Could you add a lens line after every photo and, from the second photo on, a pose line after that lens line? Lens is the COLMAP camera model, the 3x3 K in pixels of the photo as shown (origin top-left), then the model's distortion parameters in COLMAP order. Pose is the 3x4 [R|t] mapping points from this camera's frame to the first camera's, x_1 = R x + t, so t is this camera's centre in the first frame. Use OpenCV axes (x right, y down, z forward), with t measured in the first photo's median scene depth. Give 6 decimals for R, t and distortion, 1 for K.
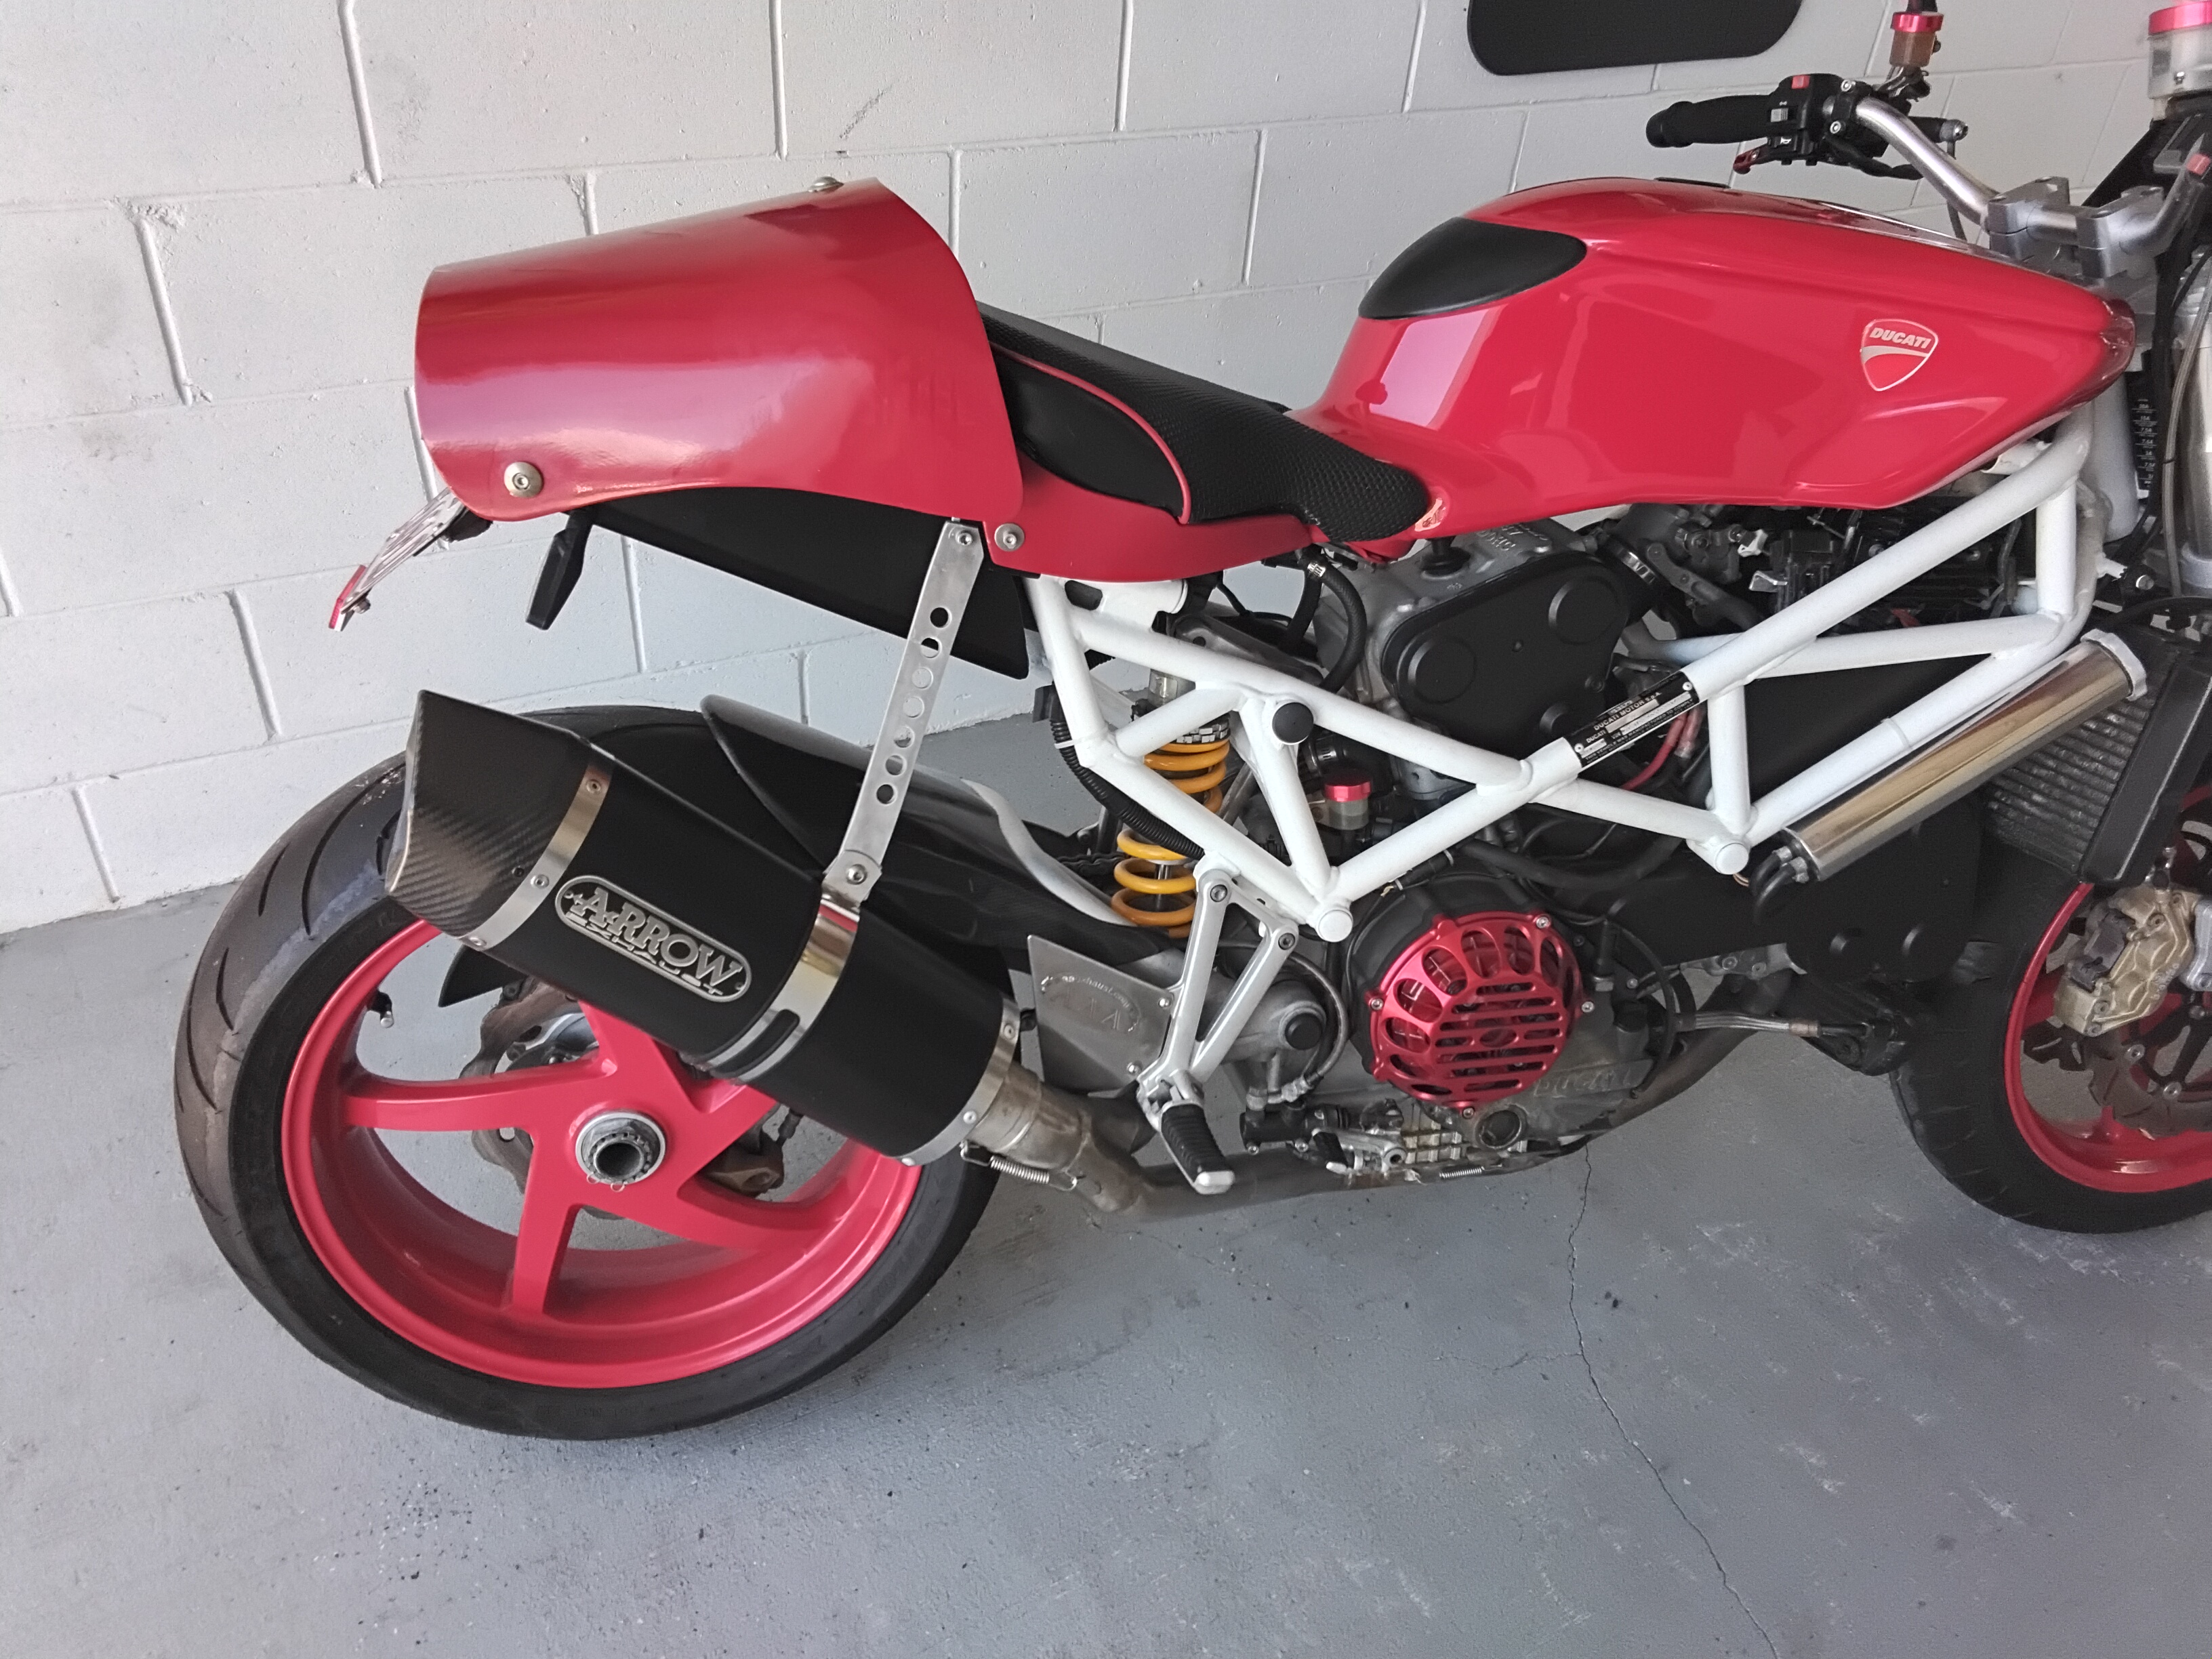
lens RADIAL K [[1666.9, 0, 1106.0], [0, 1666.9, 829.5], [0, 0, 1]] dist [0.139604, -0.199384]
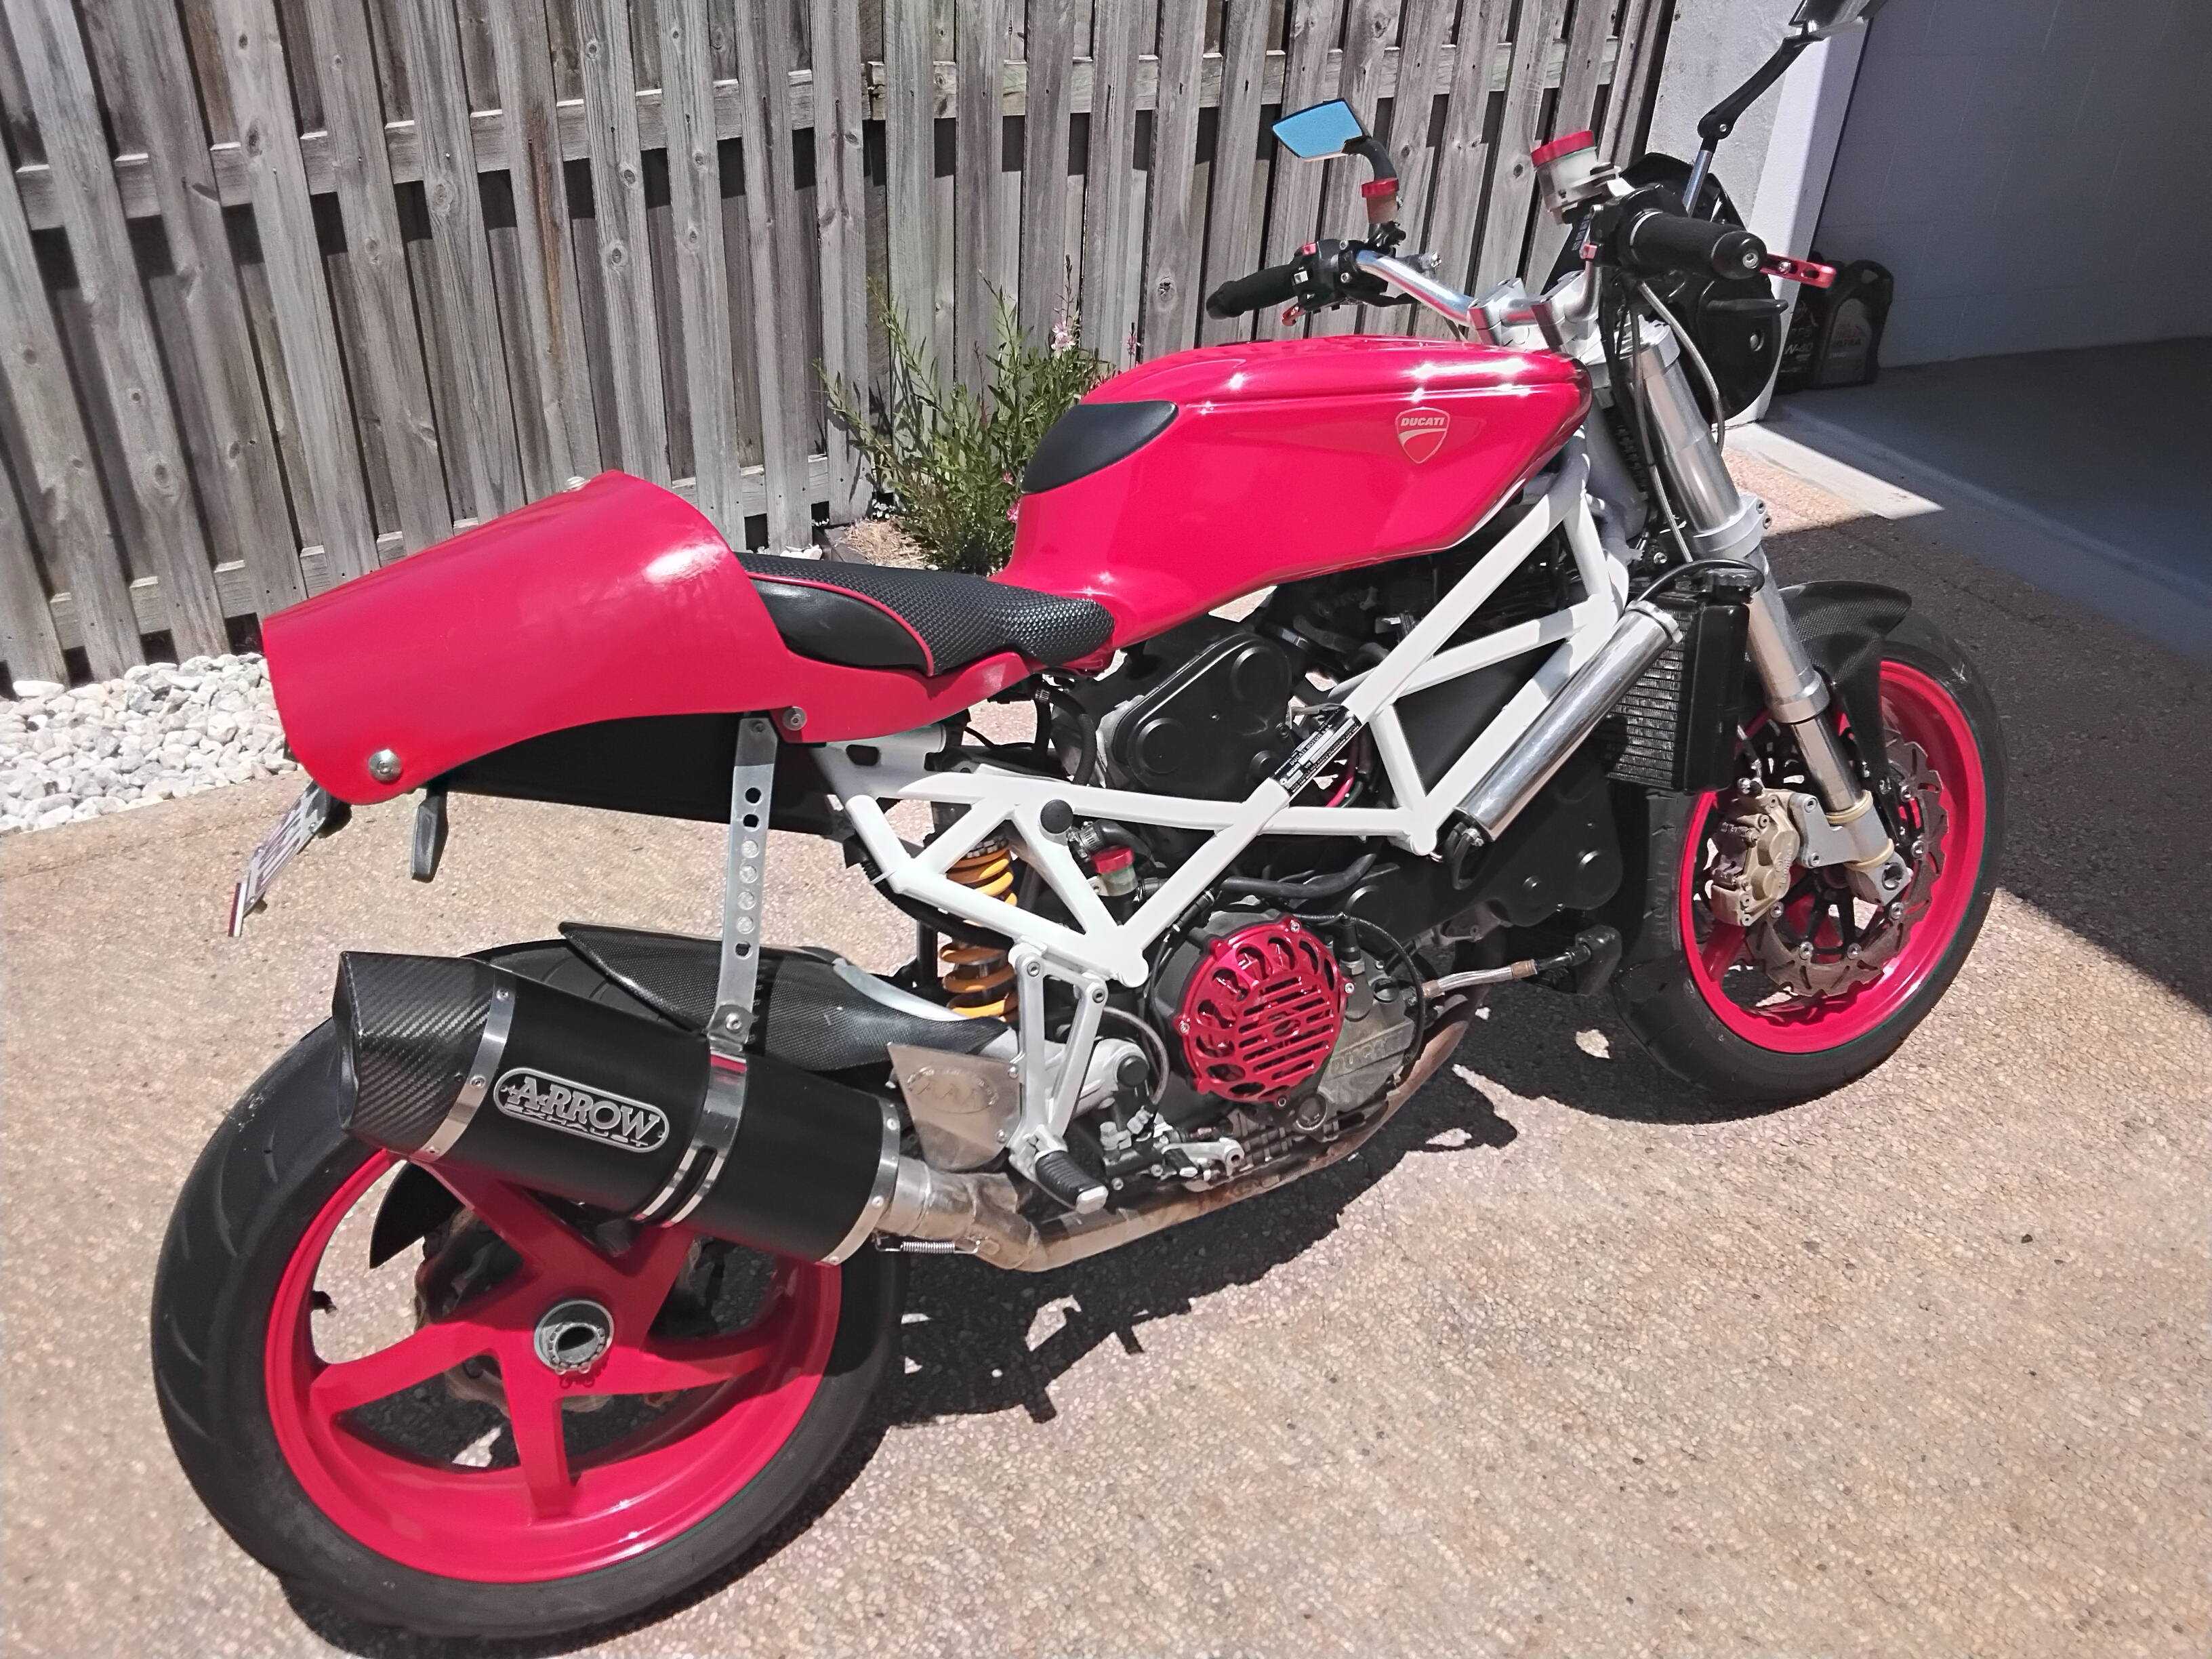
lens RADIAL K [[1666.9, 0, 1106.0], [0, 1666.9, 829.5], [0, 0, 1]] dist [0.139604, -0.199384]
pose [[0.958776, -0.245874, 0.142462, -0.029241], [0.261023, 0.960189, -0.099514, 0.073813], [-0.112322, 0.132598, 0.984785, -0.195503]]
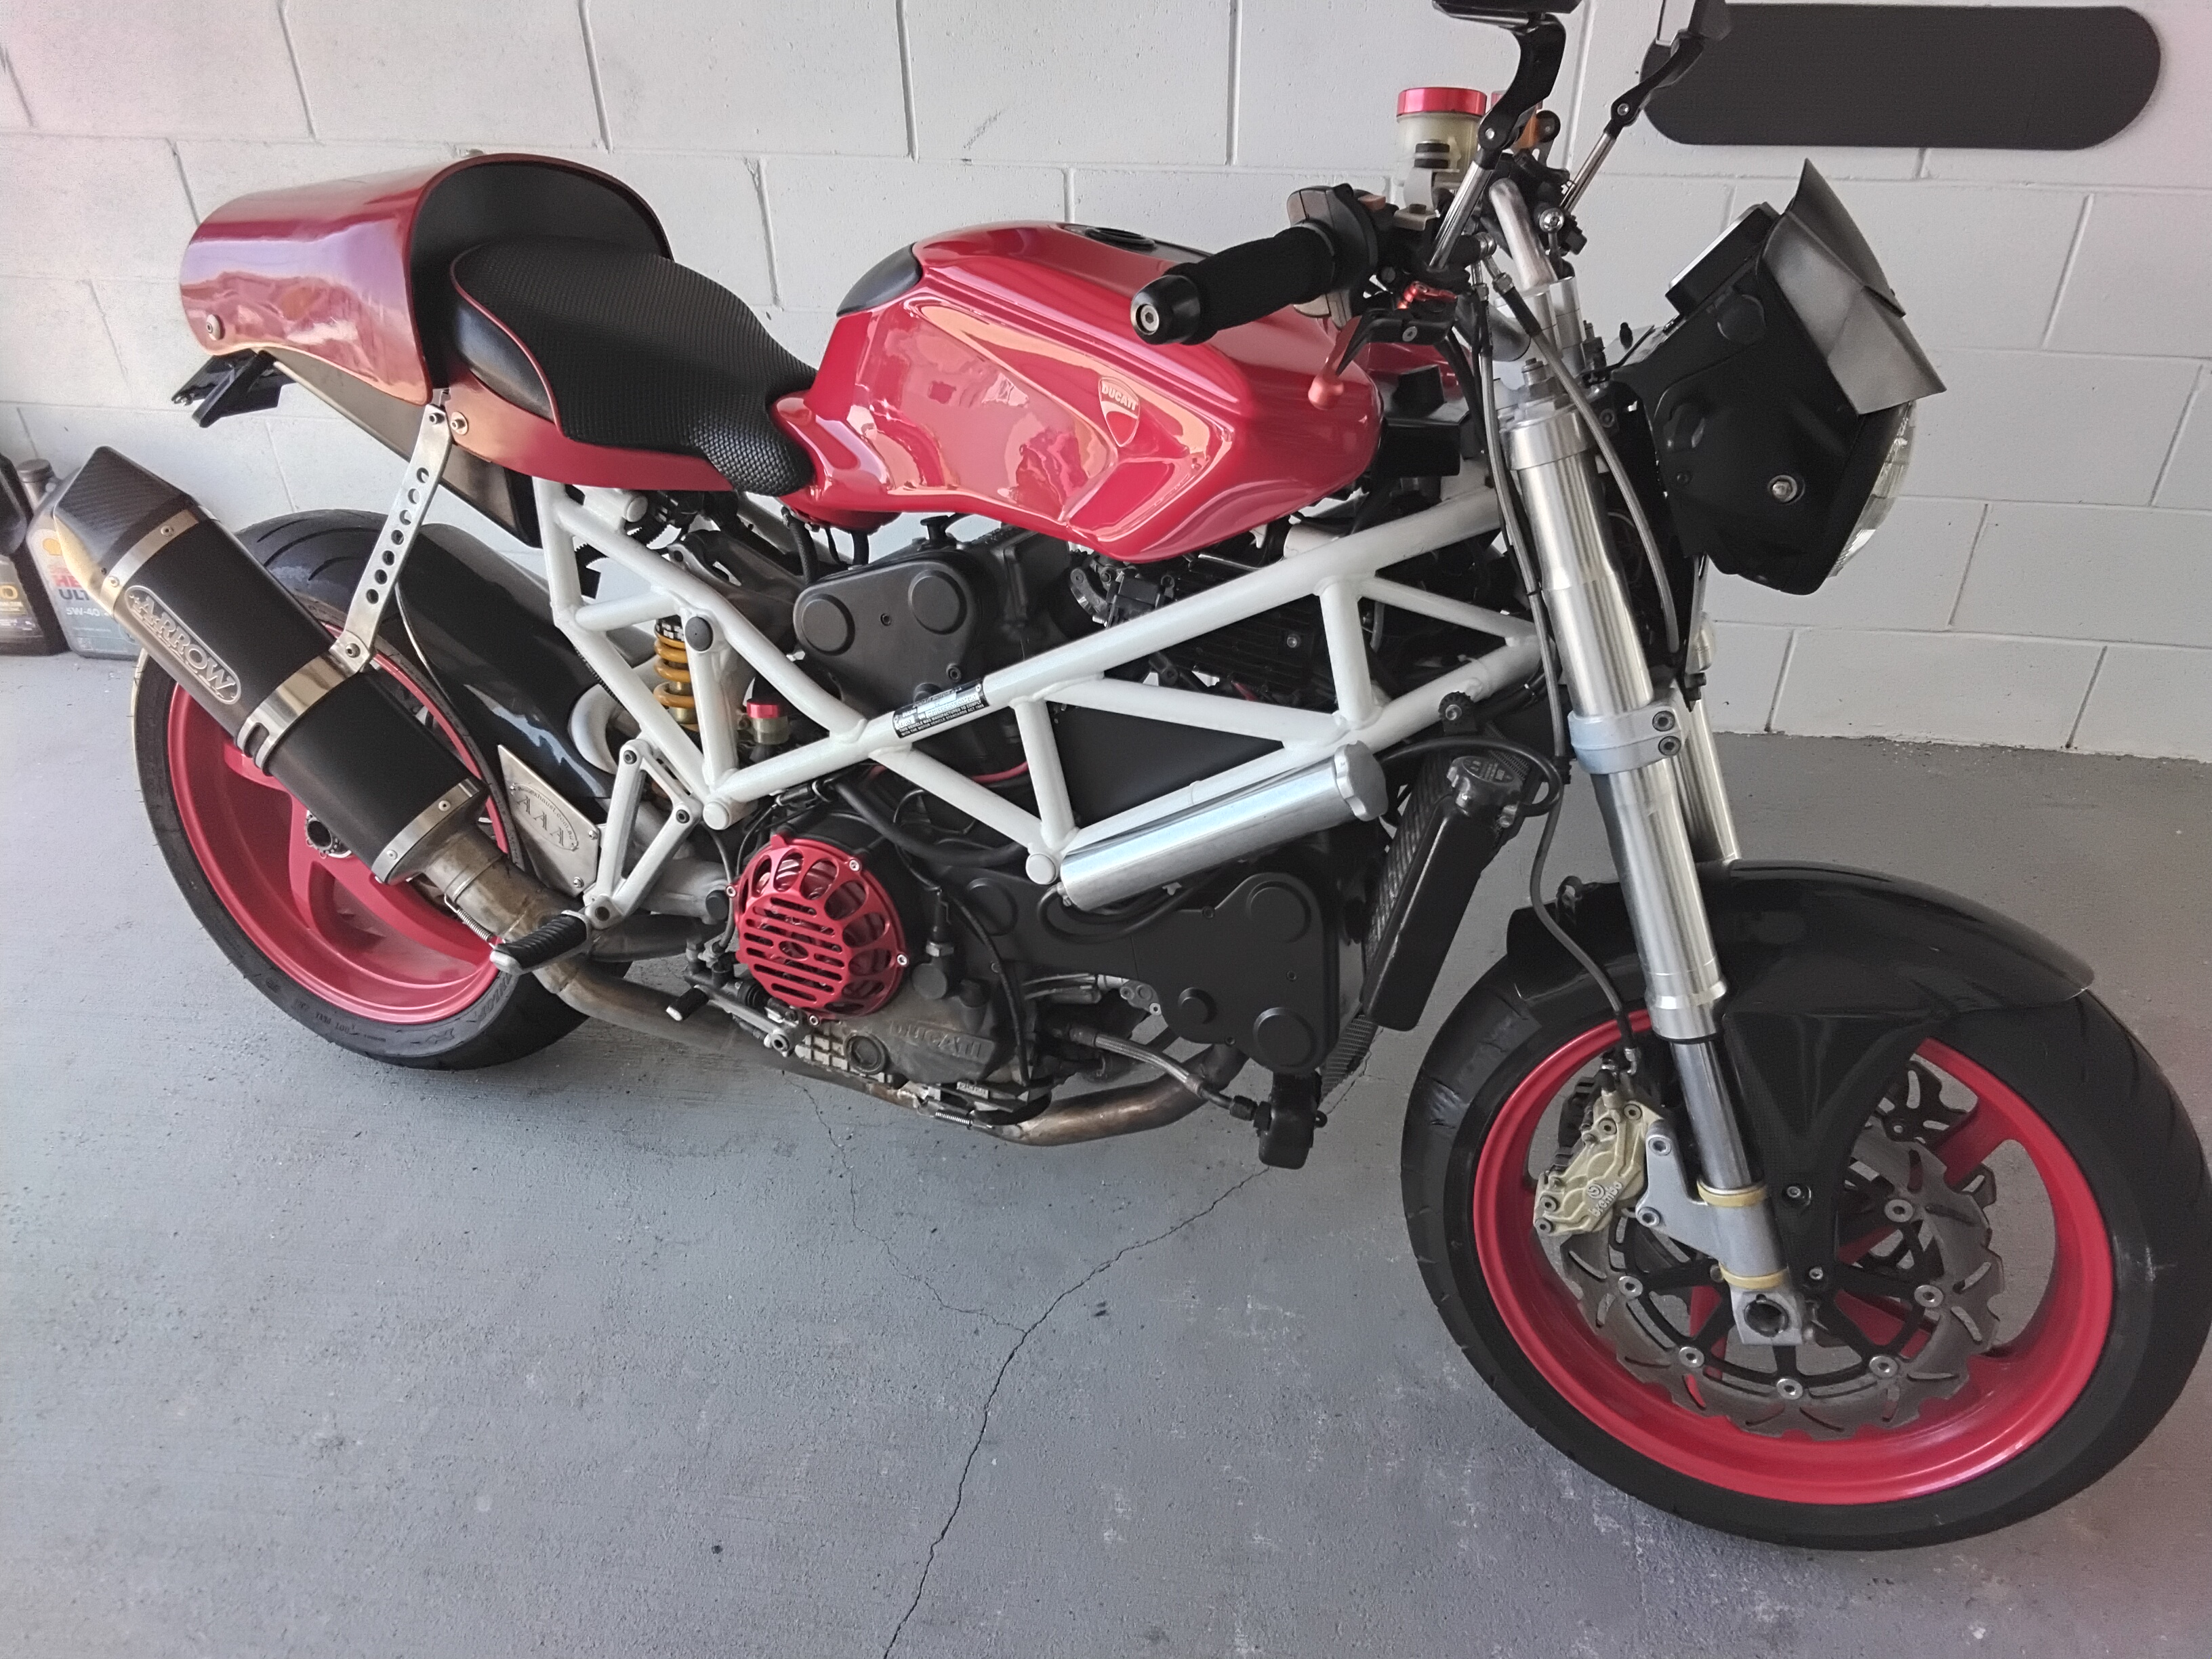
lens RADIAL K [[1666.9, 0, 1106.0], [0, 1666.9, 829.5], [0, 0, 1]] dist [0.139604, -0.199384]
pose [[0.812466, 0.283384, -0.509502, 0.971772], [-0.290907, 0.954406, 0.066950, -0.092960], [0.505245, 0.093823, 0.857861, 0.123362]]
